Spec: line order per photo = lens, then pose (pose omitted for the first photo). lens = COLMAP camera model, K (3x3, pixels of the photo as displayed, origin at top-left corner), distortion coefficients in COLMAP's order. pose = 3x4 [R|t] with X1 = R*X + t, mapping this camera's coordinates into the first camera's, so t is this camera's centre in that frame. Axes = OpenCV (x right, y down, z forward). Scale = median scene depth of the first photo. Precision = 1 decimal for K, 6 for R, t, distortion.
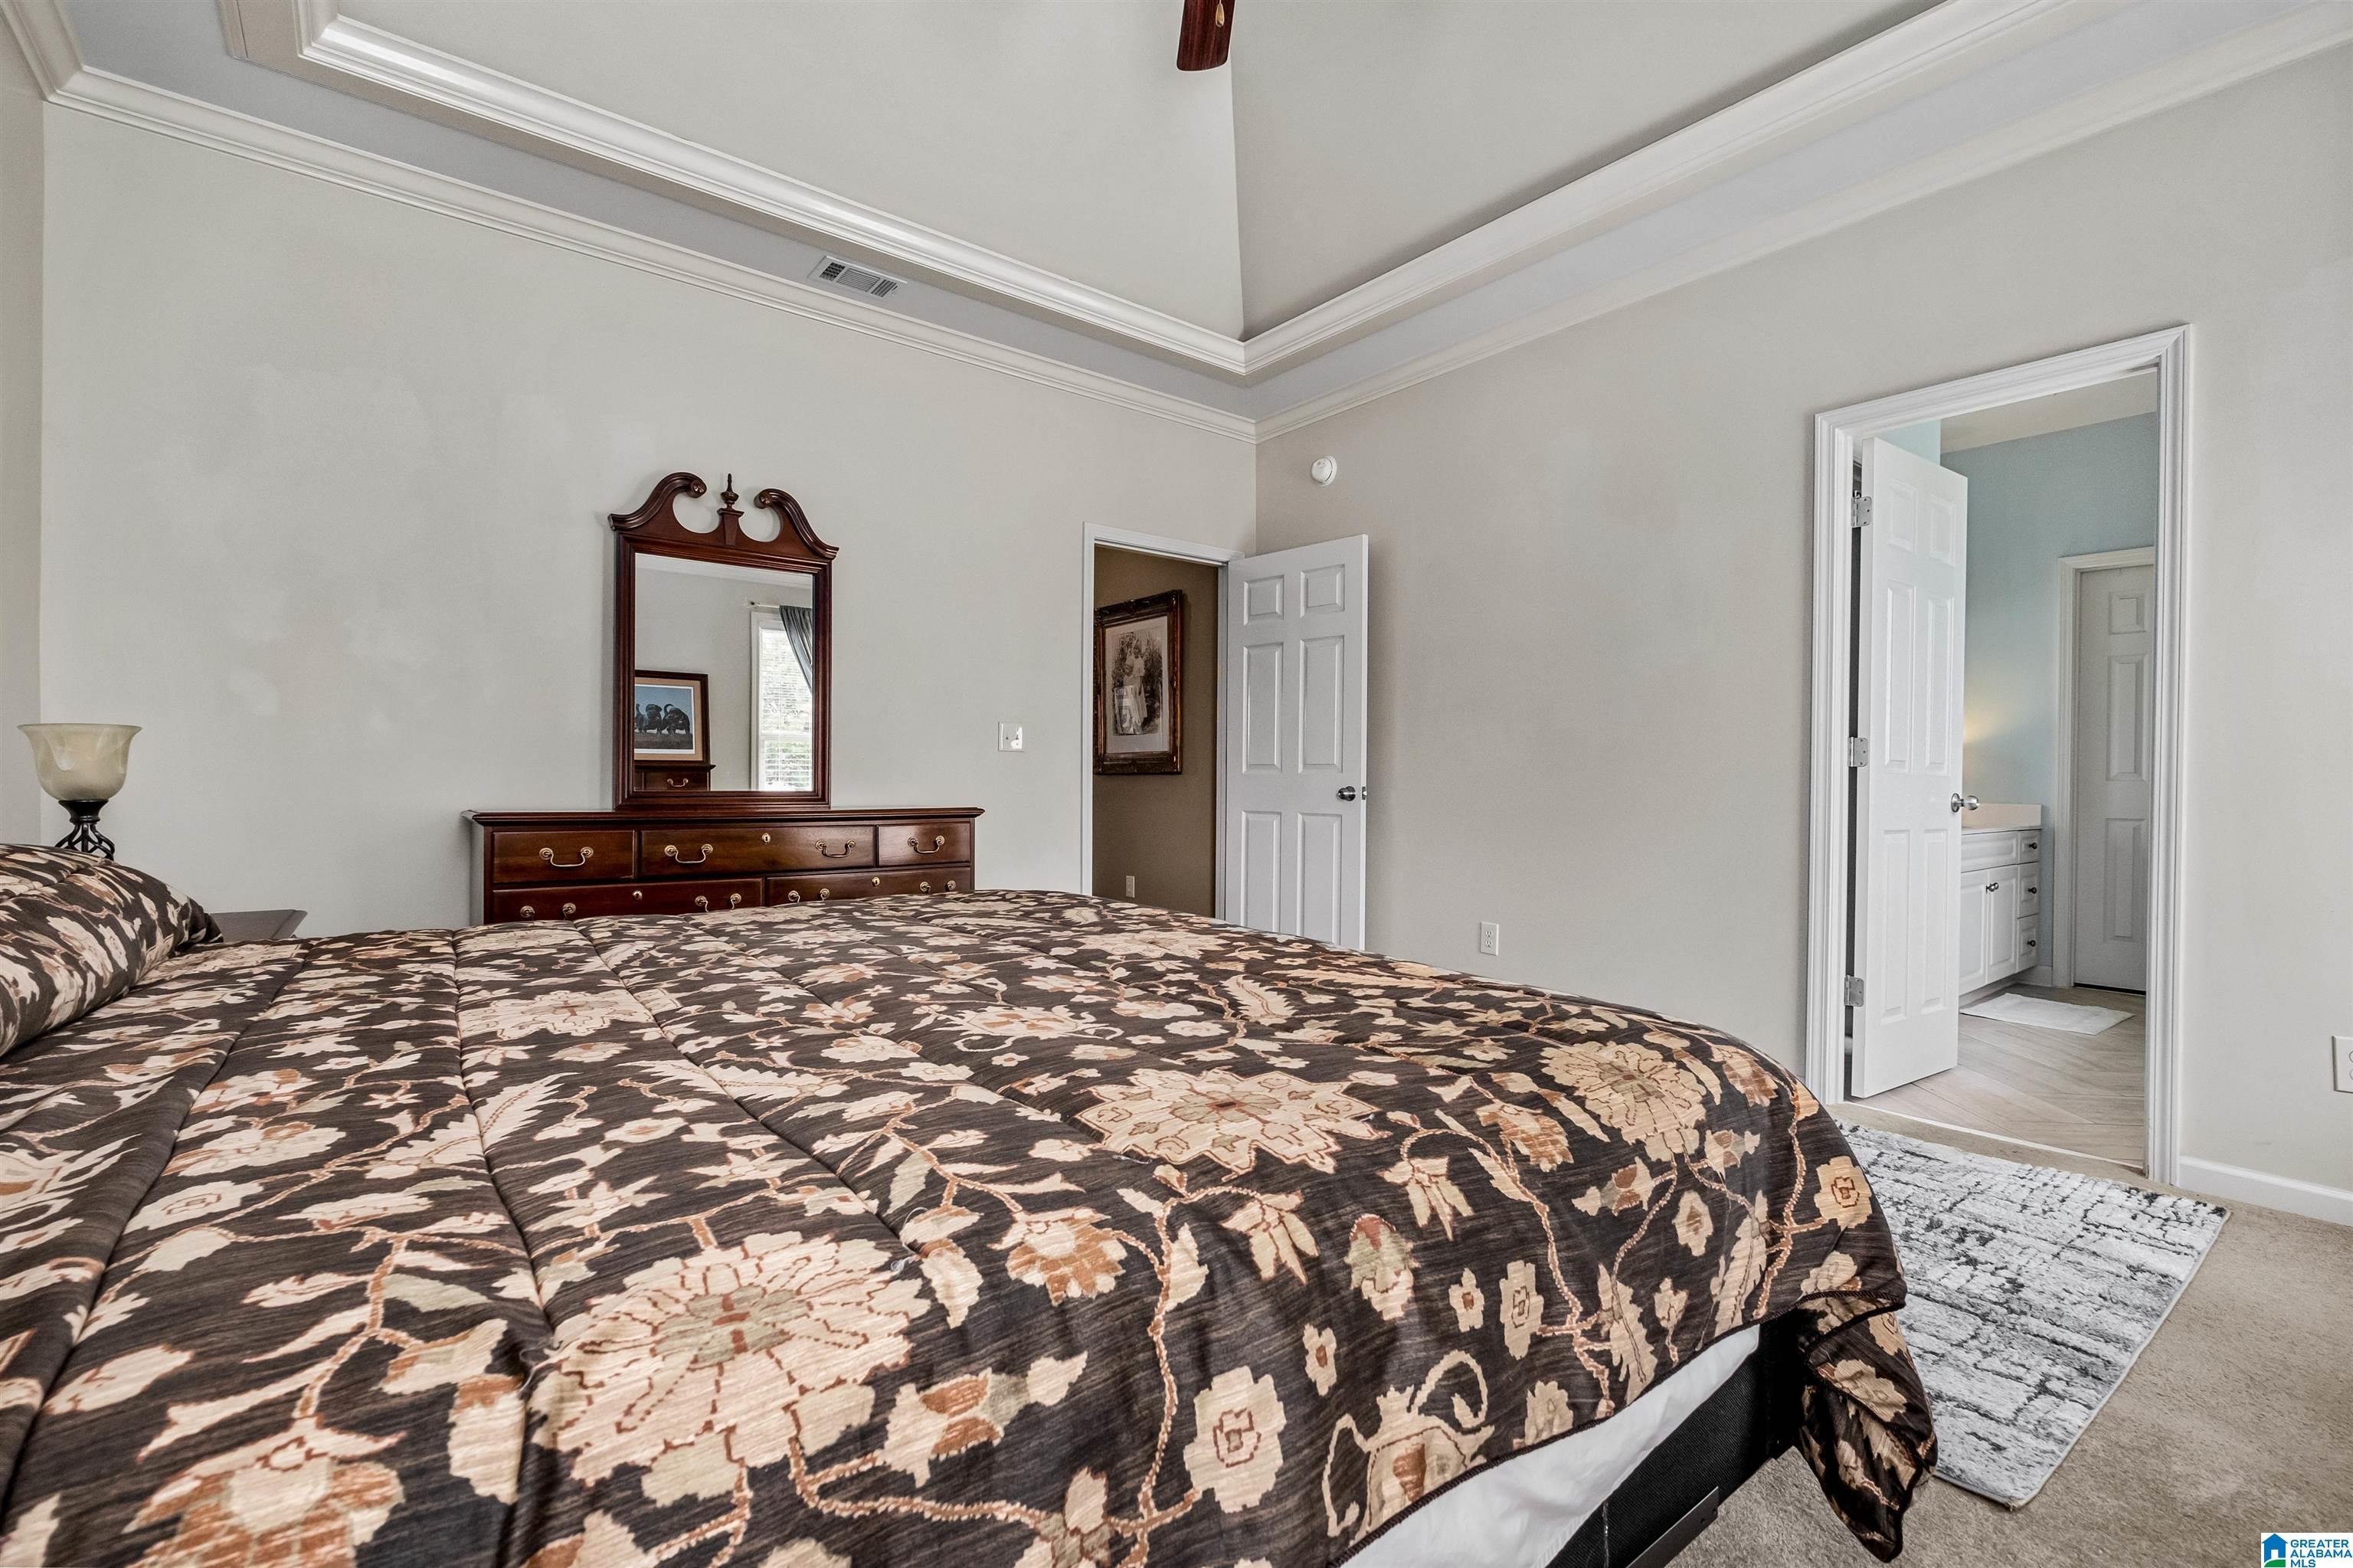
lens RADIAL K [[1028.2, 0, 1170.0], [0, 1028.2, 787.4], [0, 0, 1]] dist [-0.004801, -0.000193]
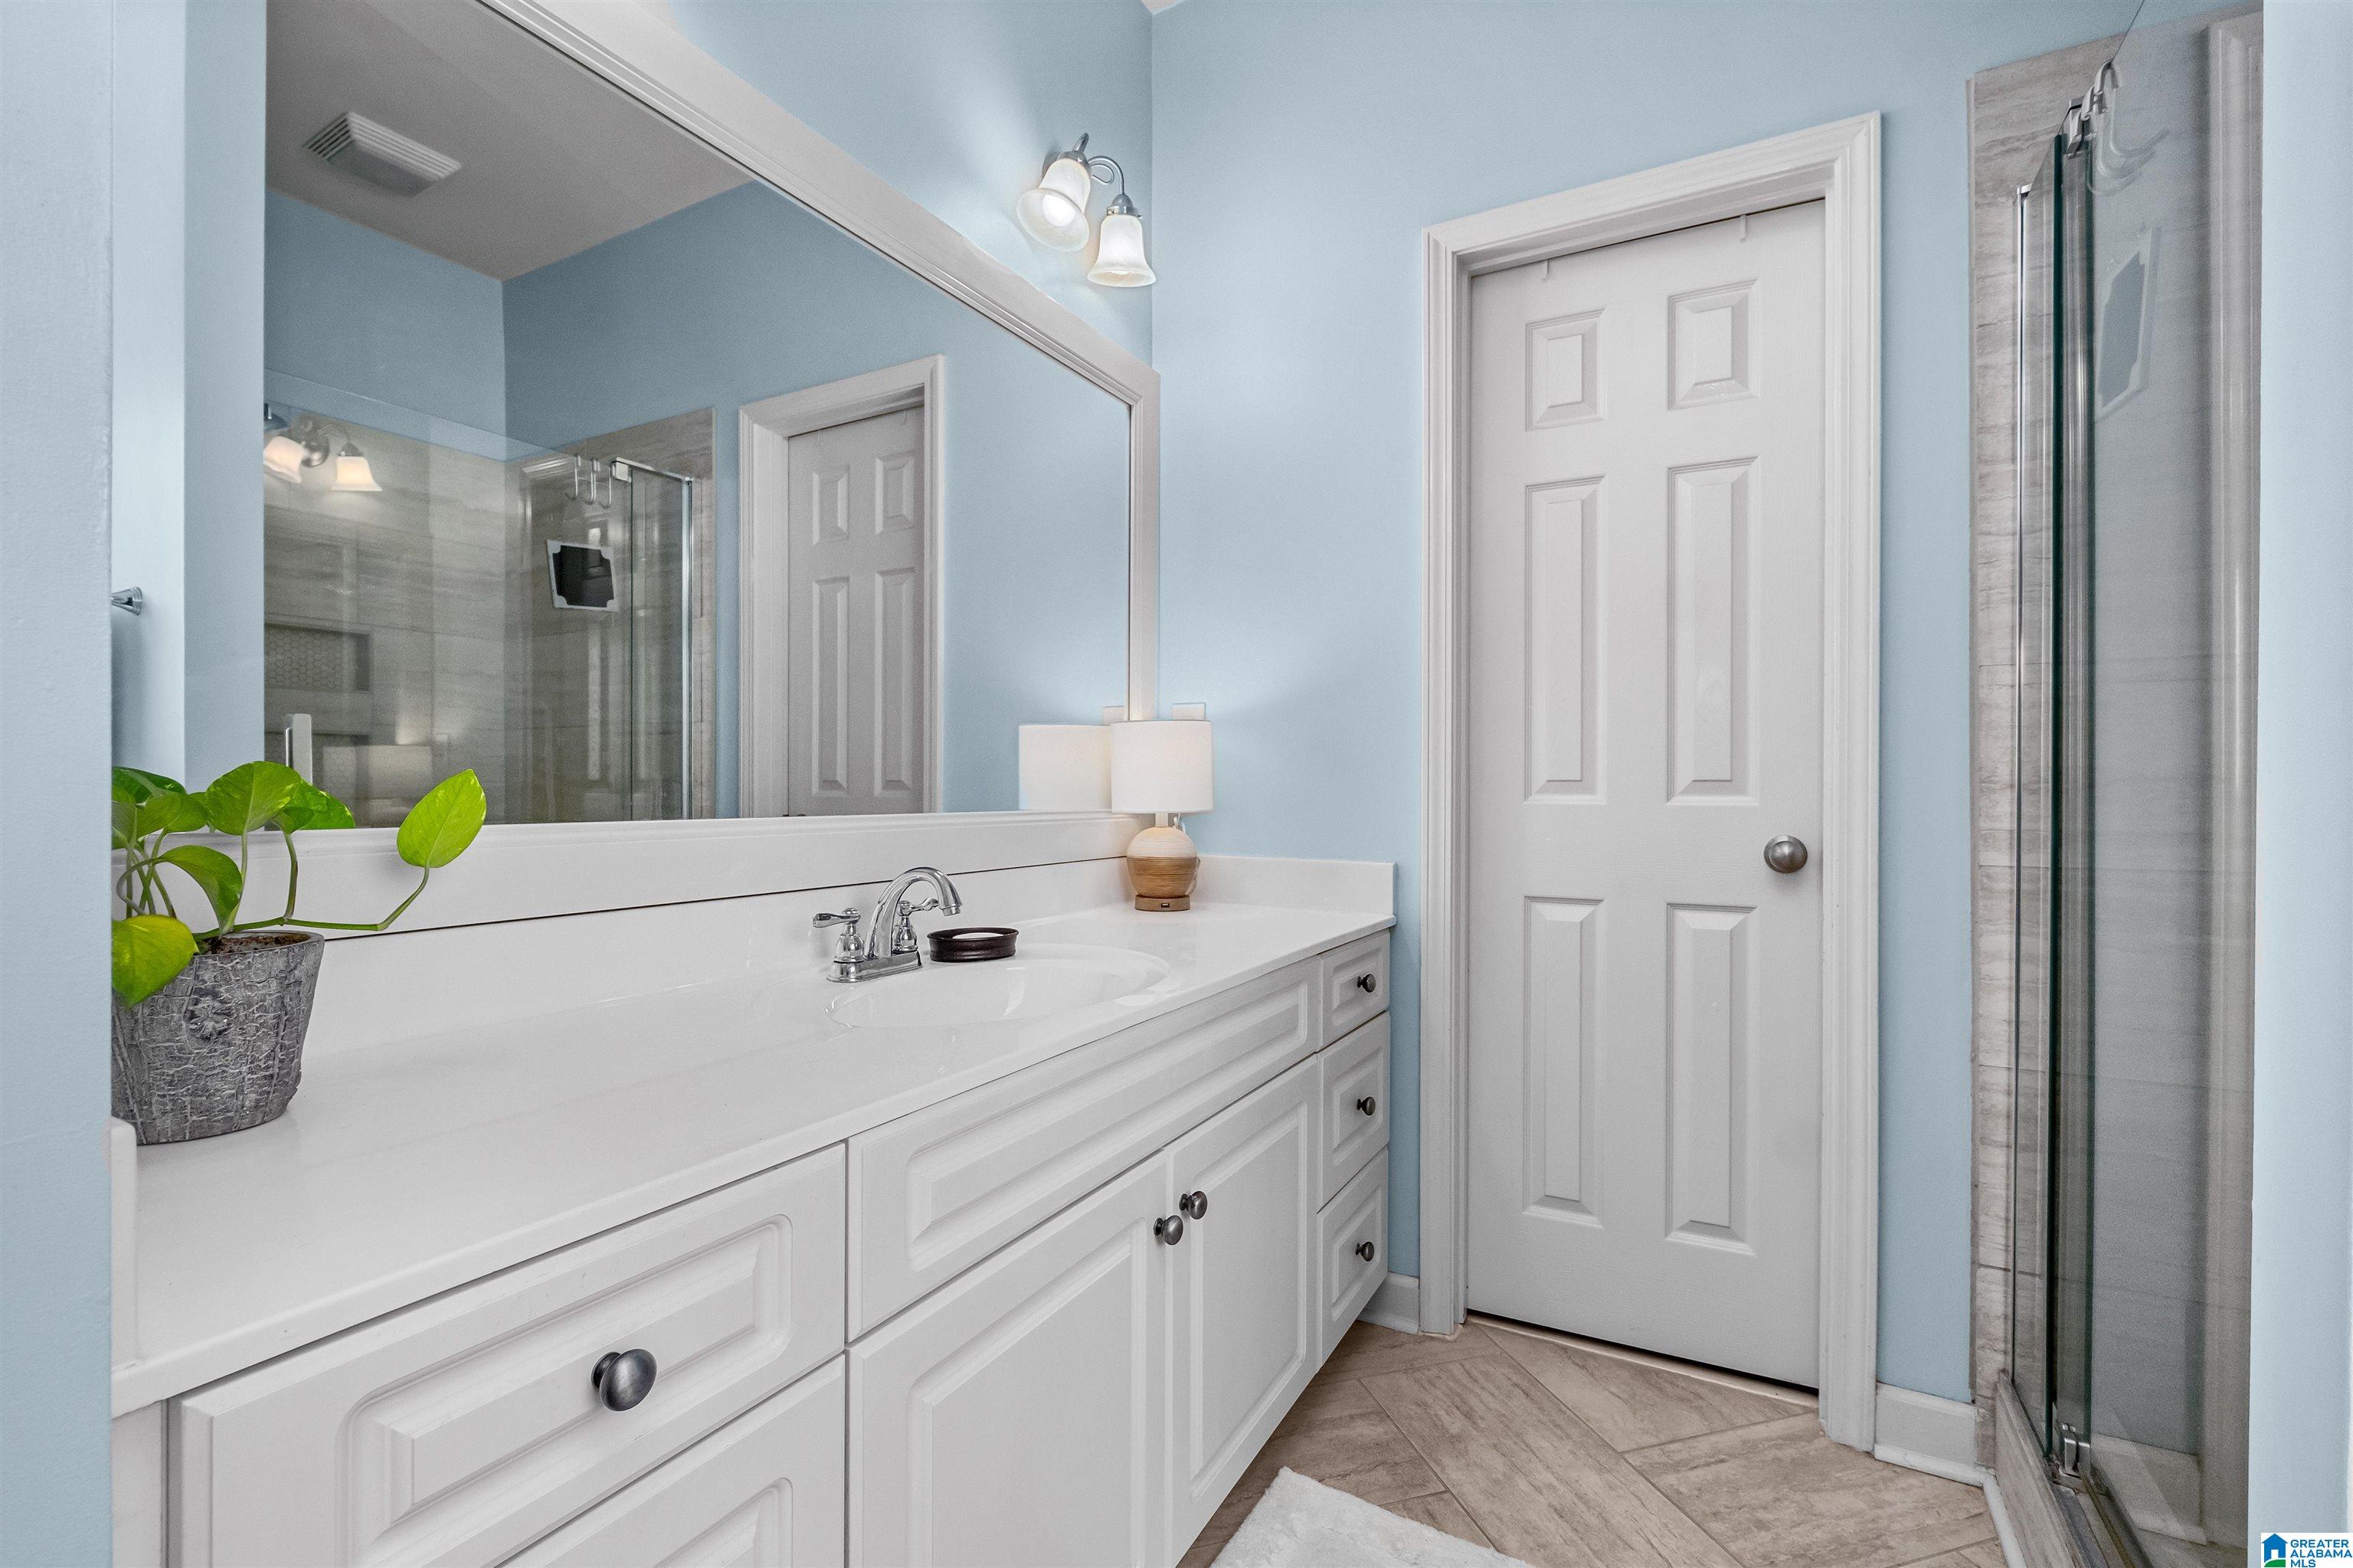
lens RADIAL K [[1028.2, 0, 1183.2], [0, 1028.2, 789.2], [0, 0, 1]] dist [-0.004801, -0.000193]
pose [[0.910658, -0.001855, 0.413158, 0.633829], [0.002699, 0.999995, -0.001459, -0.011186], [-0.413153, 0.002444, 0.910658, 0.695245]]
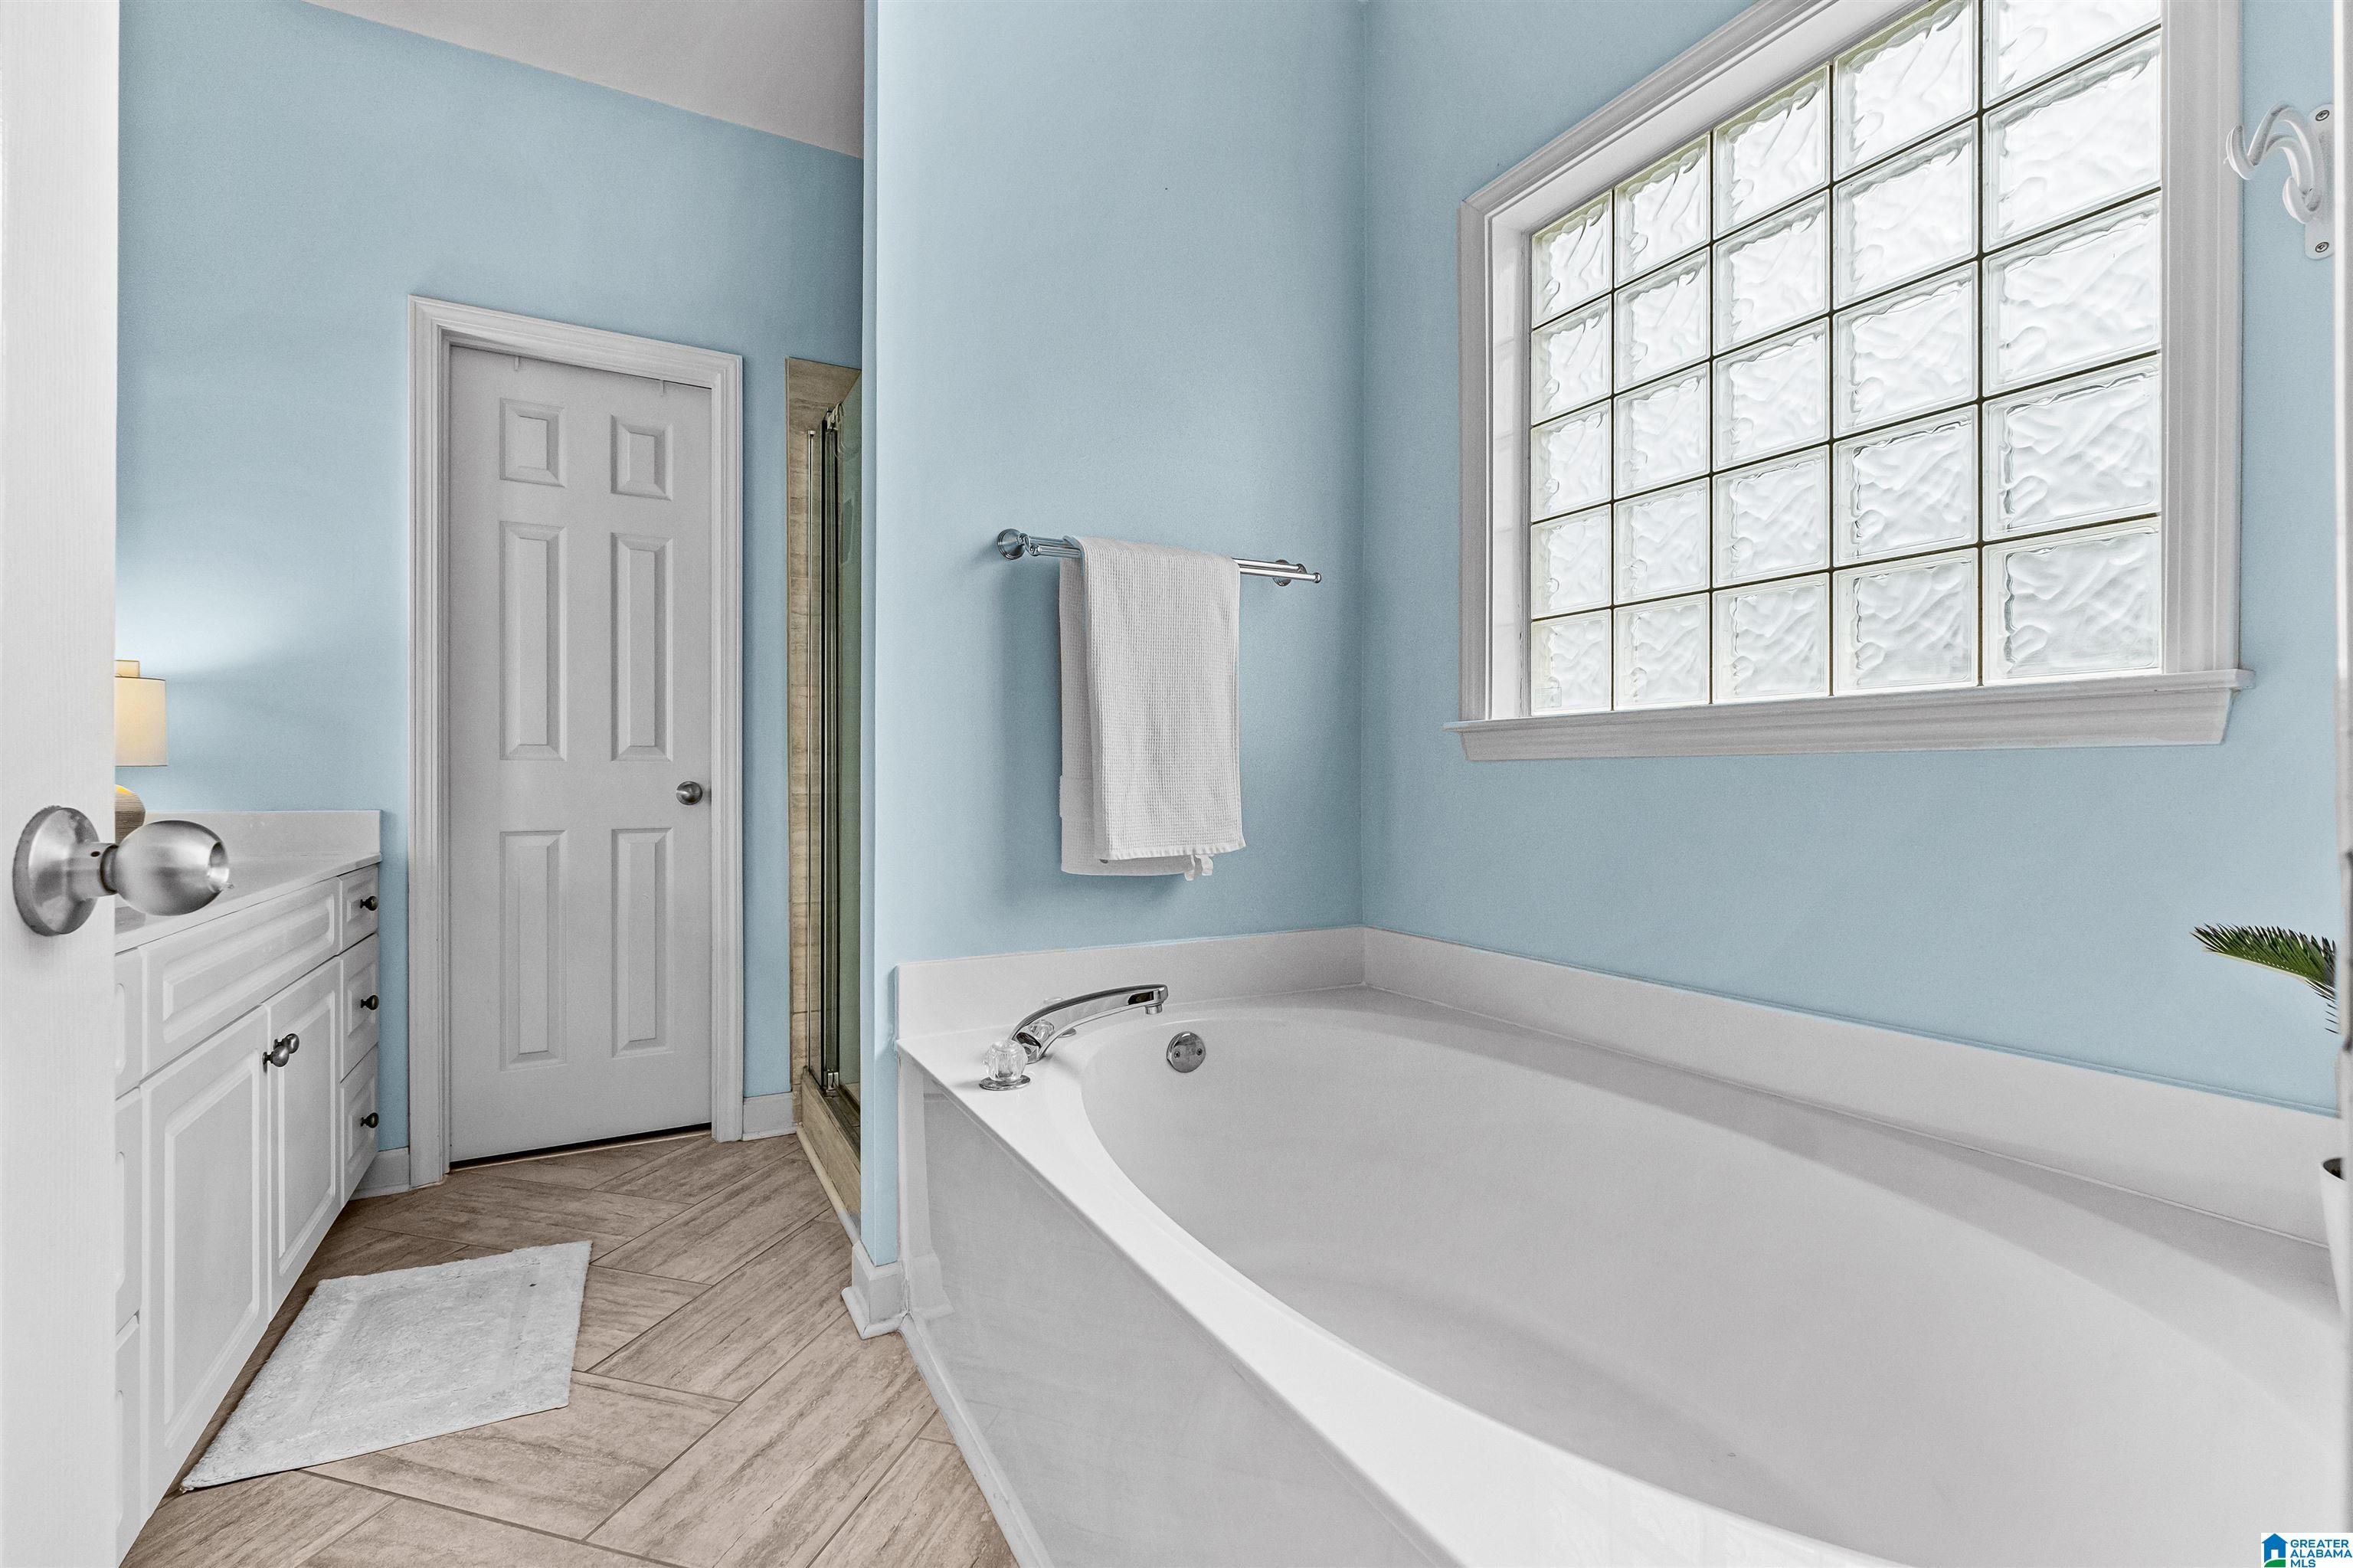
lens RADIAL K [[1028.2, 0, 1177.9], [0, 1028.2, 779.9], [0, 0, 1]] dist [-0.004801, -0.000193]
pose [[0.150000, -0.005911, 0.988668, 0.452830], [0.005764, 0.999970, 0.005104, 0.002714], [-0.988669, 0.004934, 0.150030, 0.582749]]
